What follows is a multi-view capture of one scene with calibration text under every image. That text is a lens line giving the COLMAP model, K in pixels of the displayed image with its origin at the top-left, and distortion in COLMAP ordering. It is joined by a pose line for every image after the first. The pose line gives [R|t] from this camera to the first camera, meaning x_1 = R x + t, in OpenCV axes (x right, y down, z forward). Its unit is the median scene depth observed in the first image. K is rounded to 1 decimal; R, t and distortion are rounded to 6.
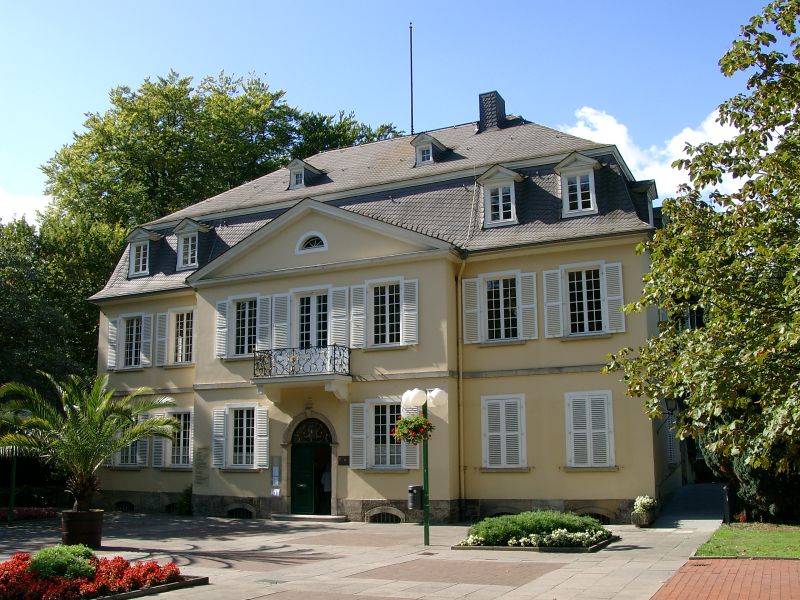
lens RADIAL K [[805.2, 0, 418.6], [0, 805.2, 312.9], [0, 0, 1]] dist [-0.161761, 0.169844]
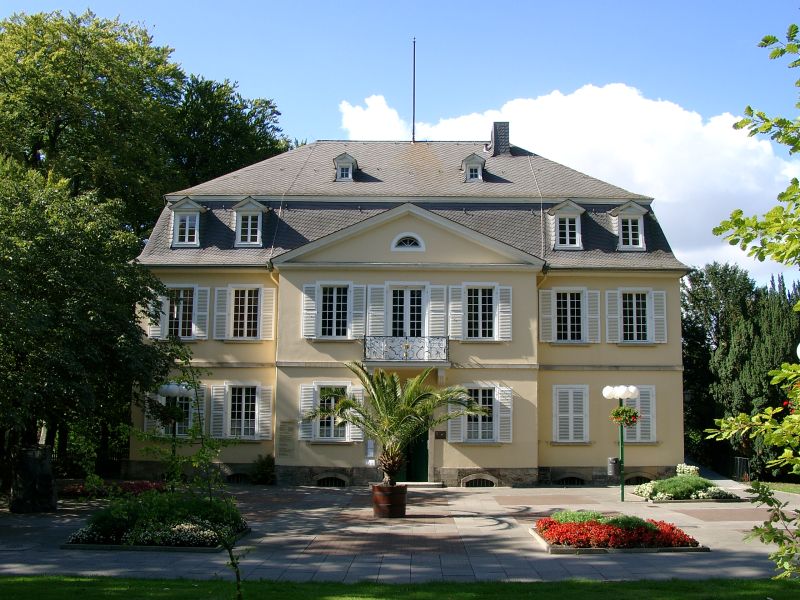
lens RADIAL K [[807.3, 0, 400.2], [0, 807.3, 313.4], [0, 0, 1]] dist [-0.129101, 0.008181]
pose [[0.907588, 0.072295, 0.413591, -0.639661], [-0.092569, 0.995279, 0.029162, -0.021317], [-0.409530, -0.064753, 0.909996, -0.035990]]
